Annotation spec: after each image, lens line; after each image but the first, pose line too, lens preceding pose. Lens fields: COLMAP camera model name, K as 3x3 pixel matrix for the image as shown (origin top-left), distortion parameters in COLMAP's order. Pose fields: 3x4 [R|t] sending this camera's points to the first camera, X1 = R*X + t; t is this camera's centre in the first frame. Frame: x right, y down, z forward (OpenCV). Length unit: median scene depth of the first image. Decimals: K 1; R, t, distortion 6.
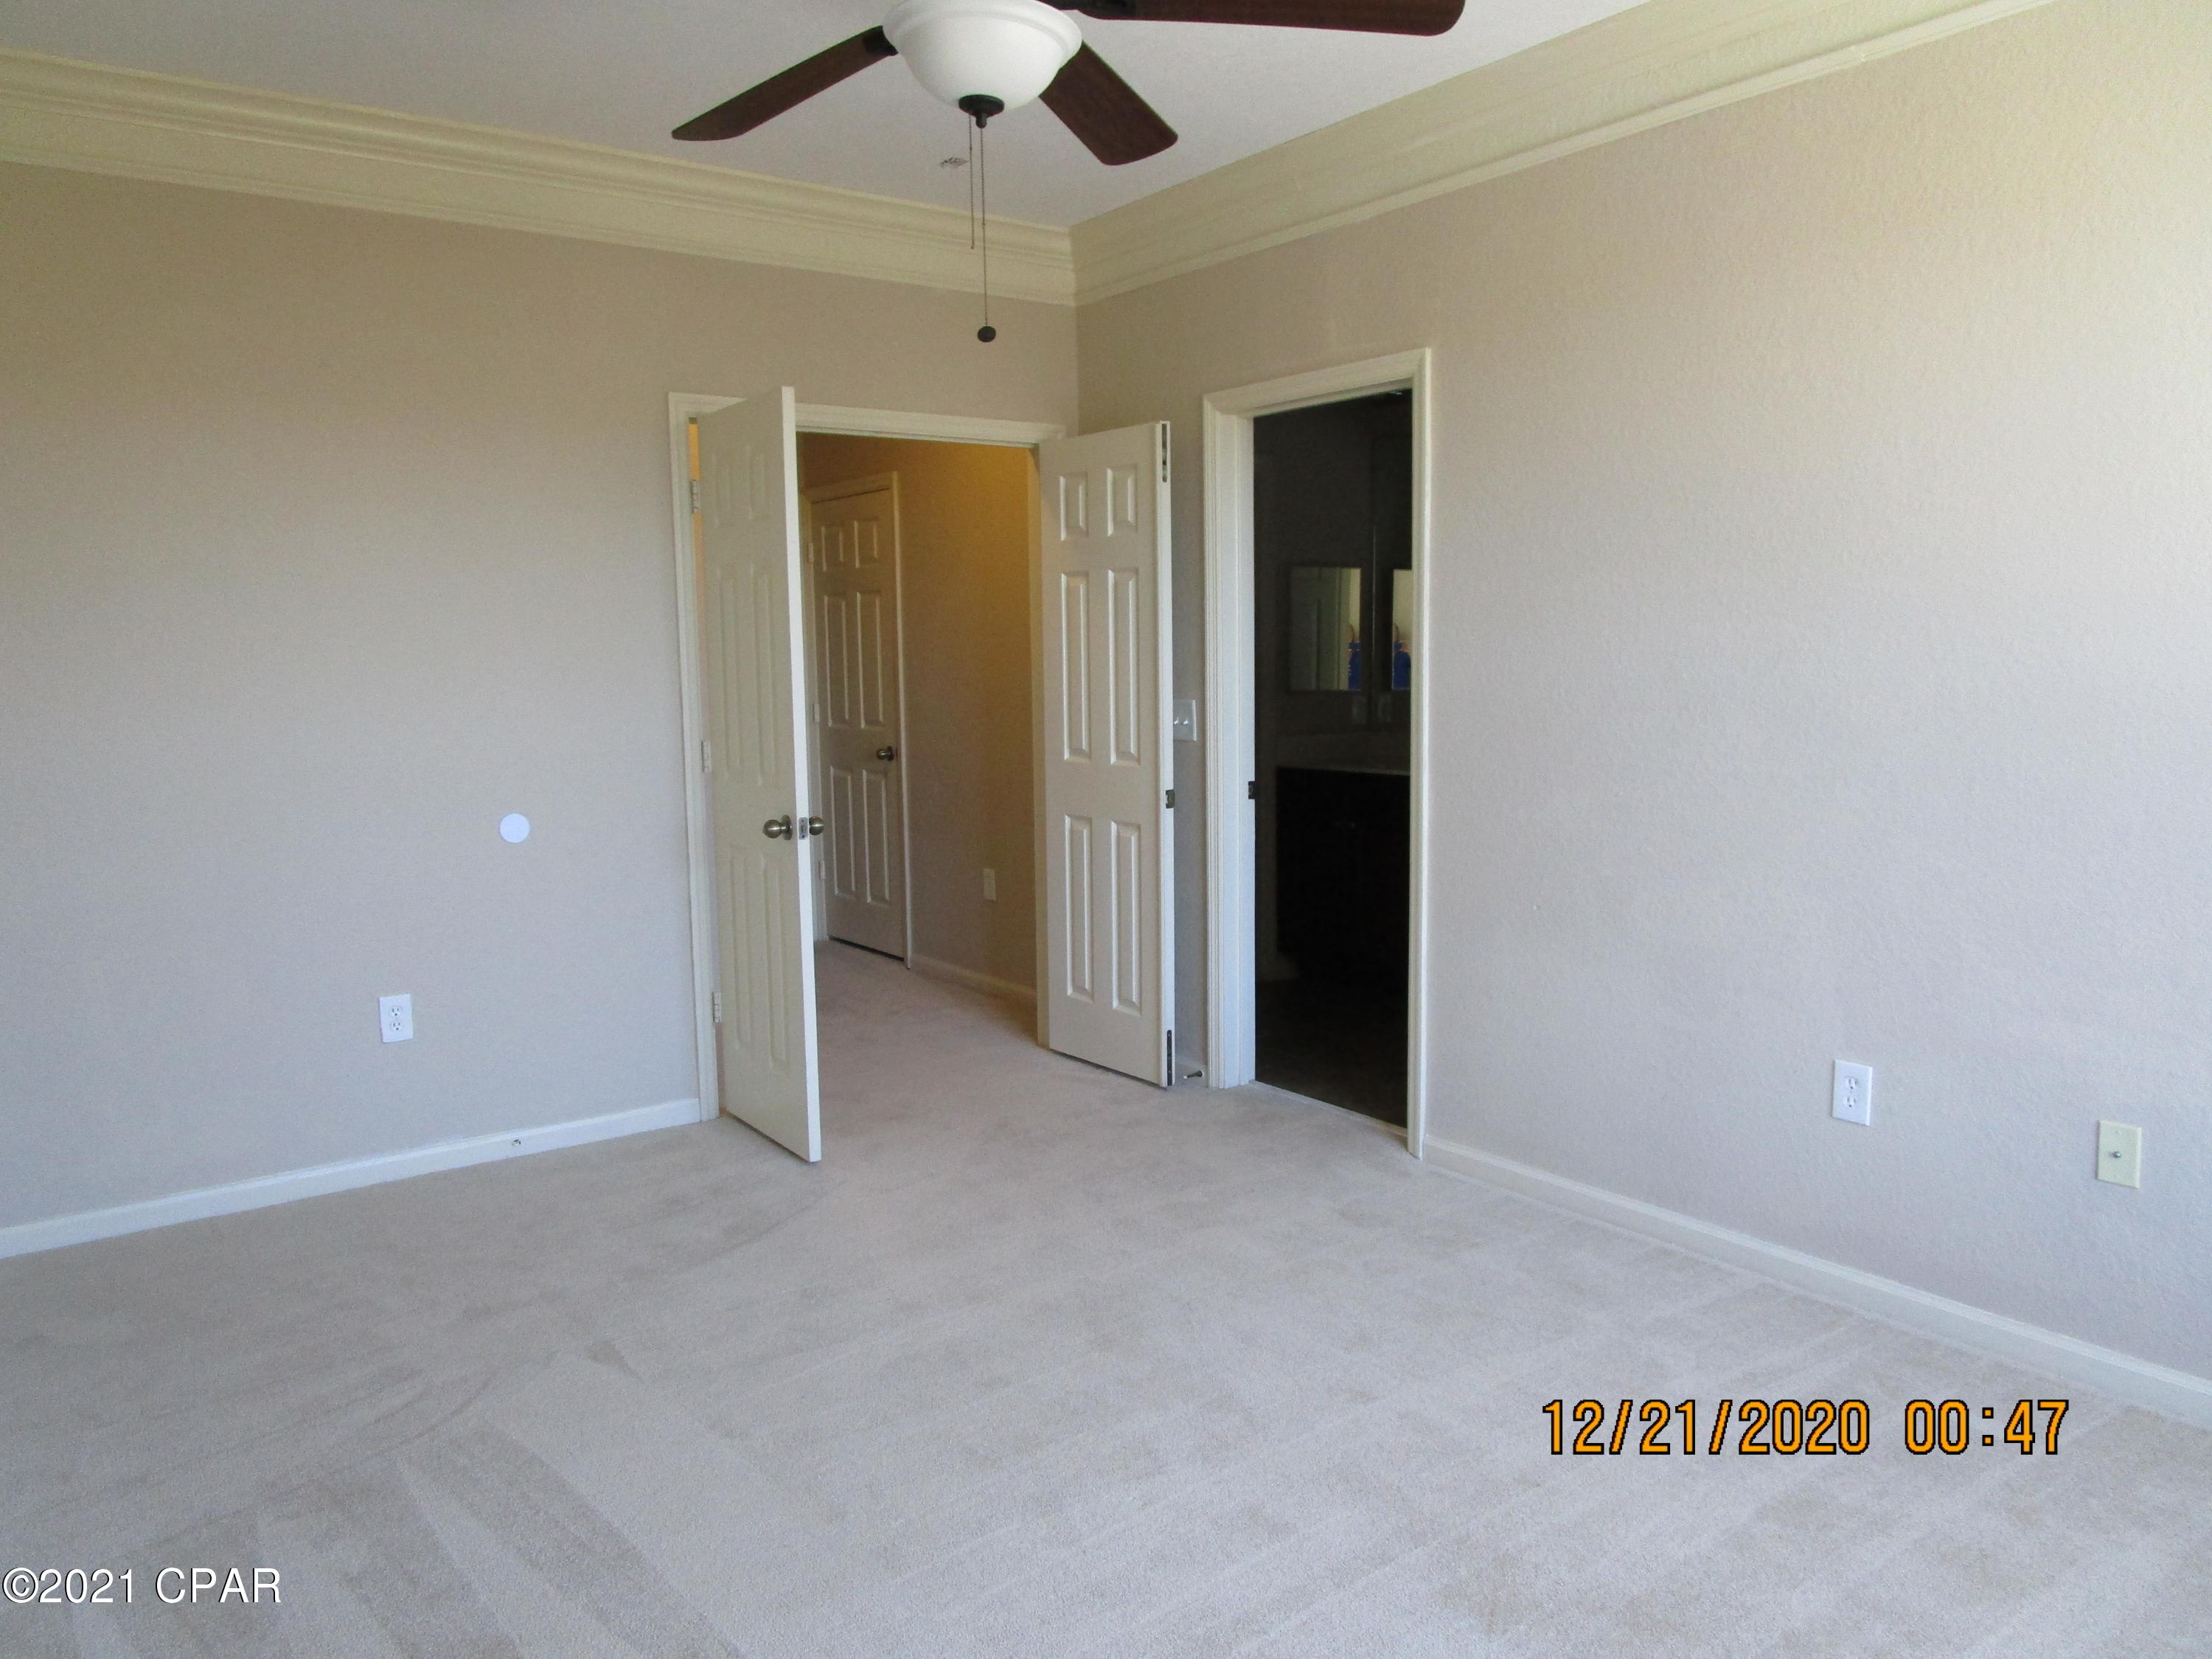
lens RADIAL K [[1602.1, 0, 1106.0], [0, 1602.1, 829.5], [0, 0, 1]] dist [-0.001005, 0.000106]
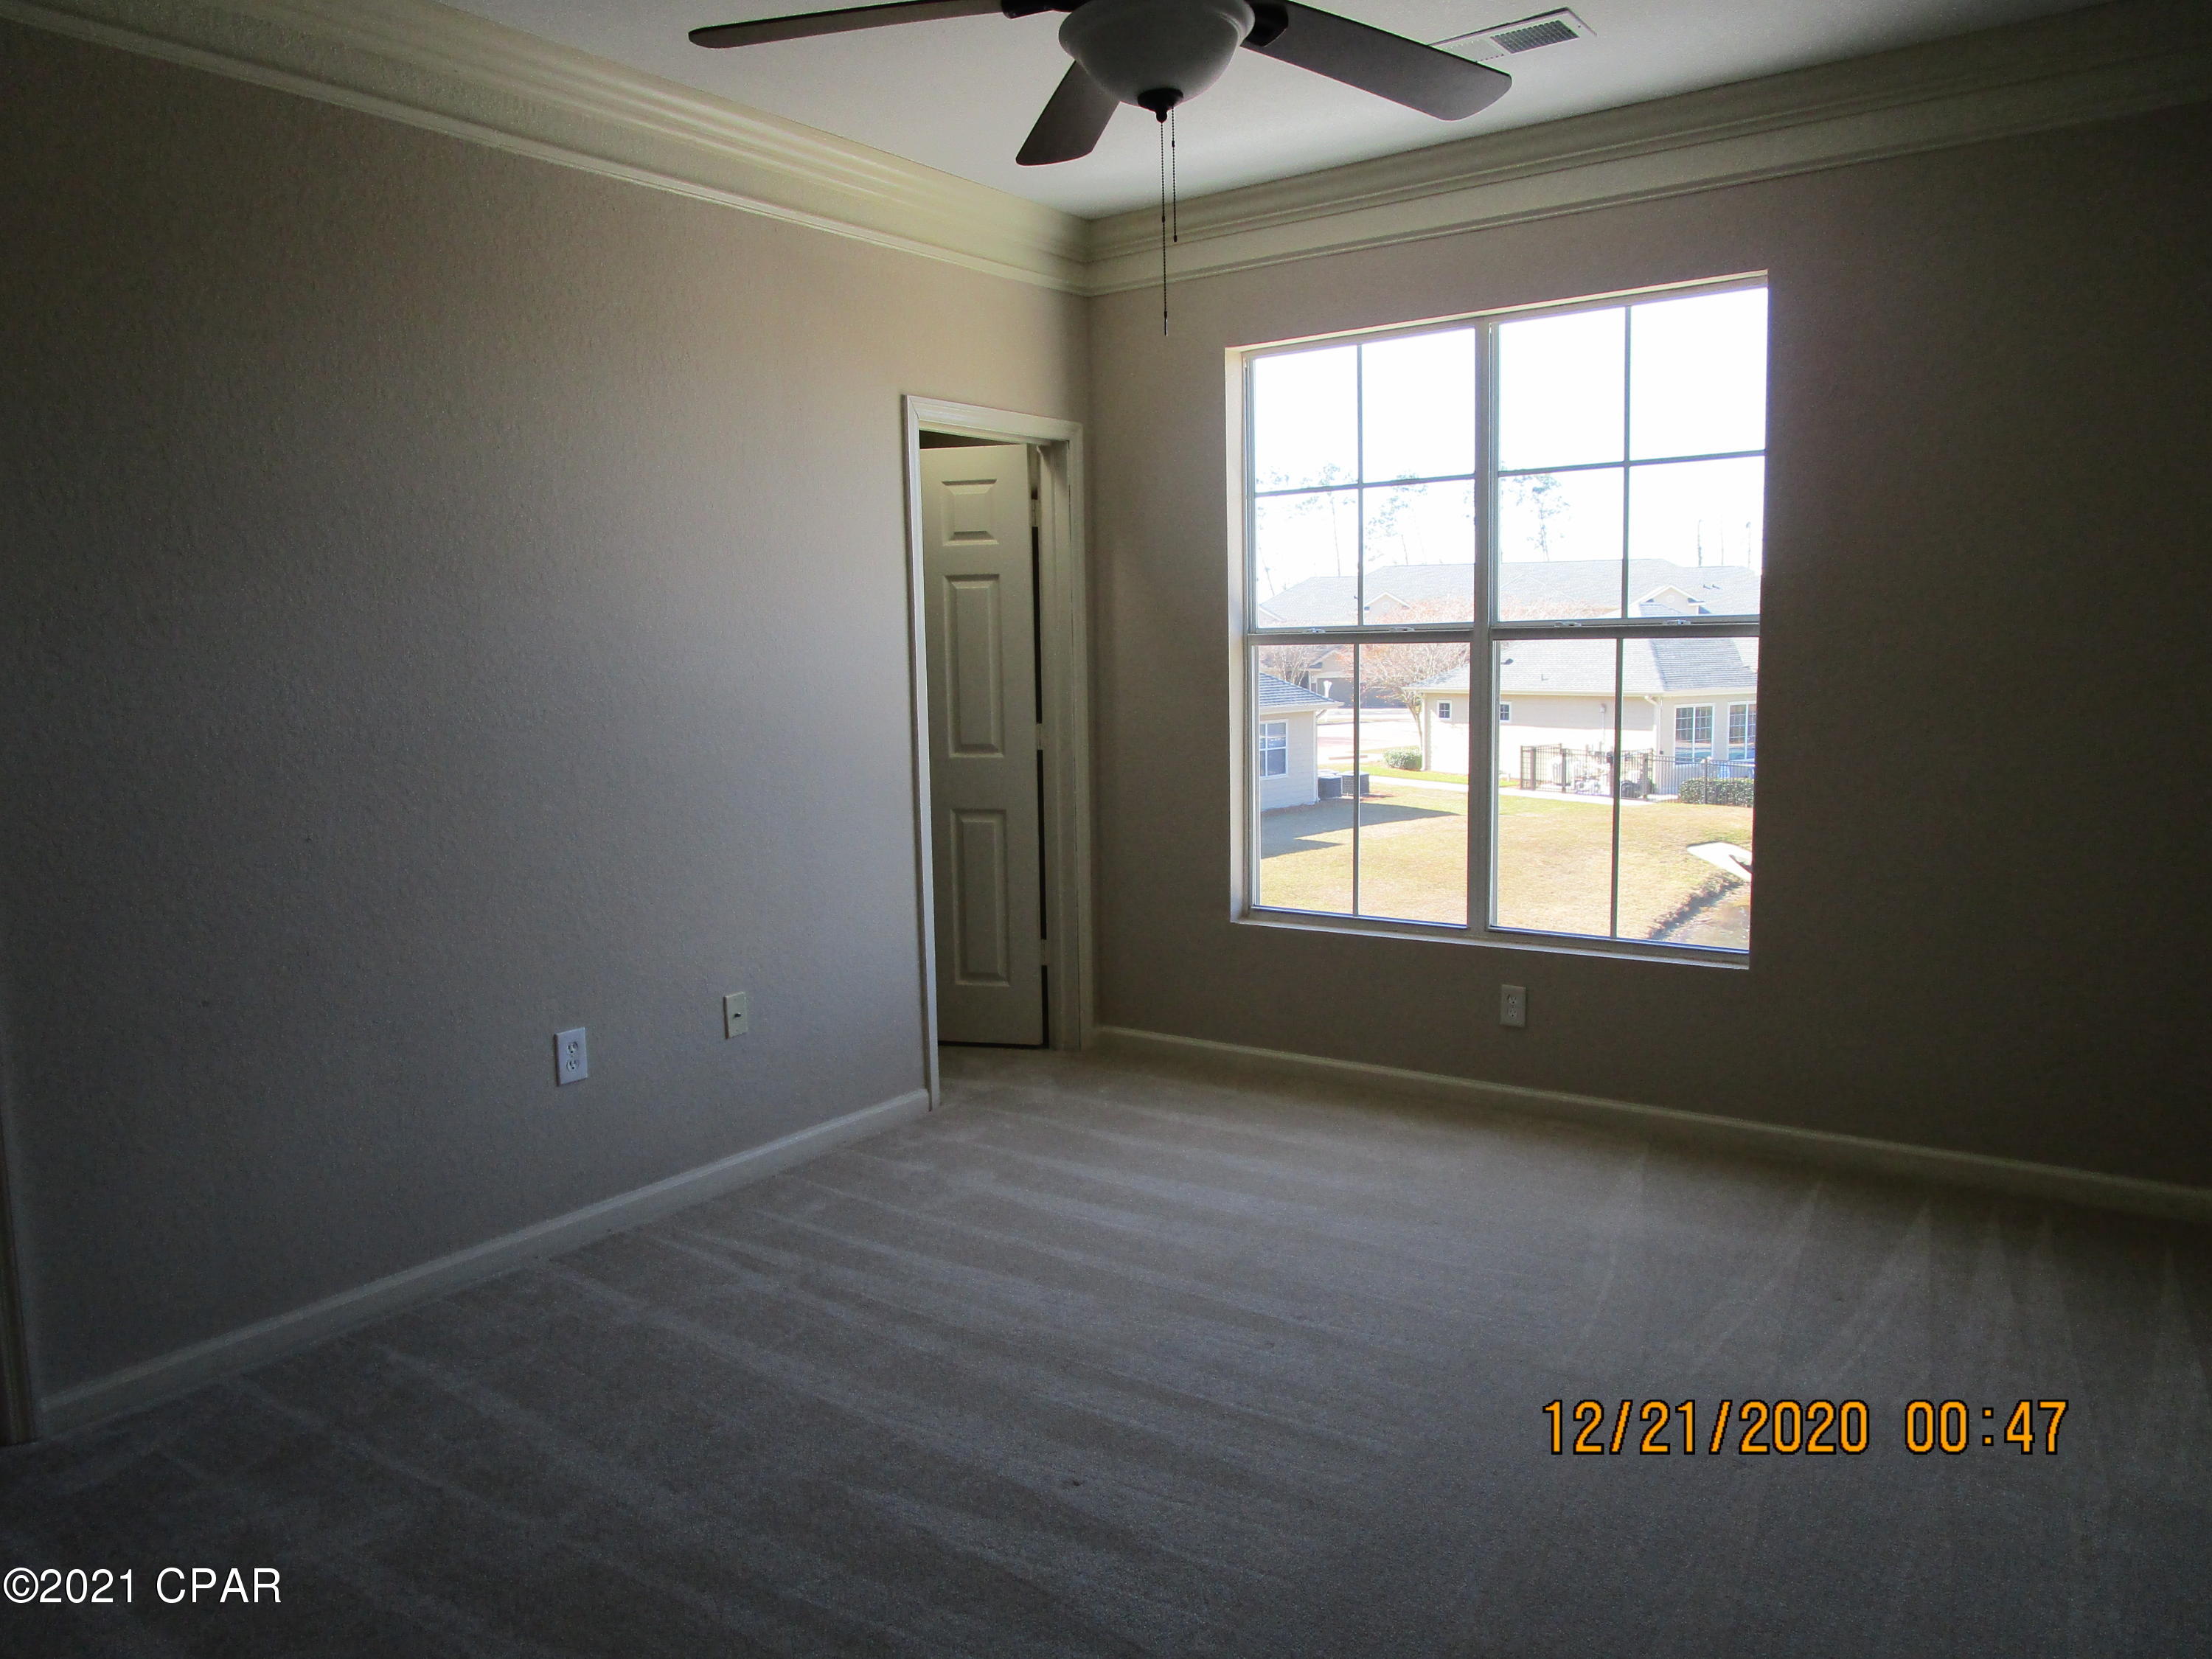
lens RADIAL K [[1602.1, 0, 1106.0], [0, 1602.1, 829.5], [0, 0, 1]] dist [-0.001005, 0.000106]
pose [[-0.306110, -0.091296, 0.947608, -0.713469], [0.133815, 0.981382, 0.137777, -0.099894], [-0.942545, 0.168979, -0.288194, 0.938109]]
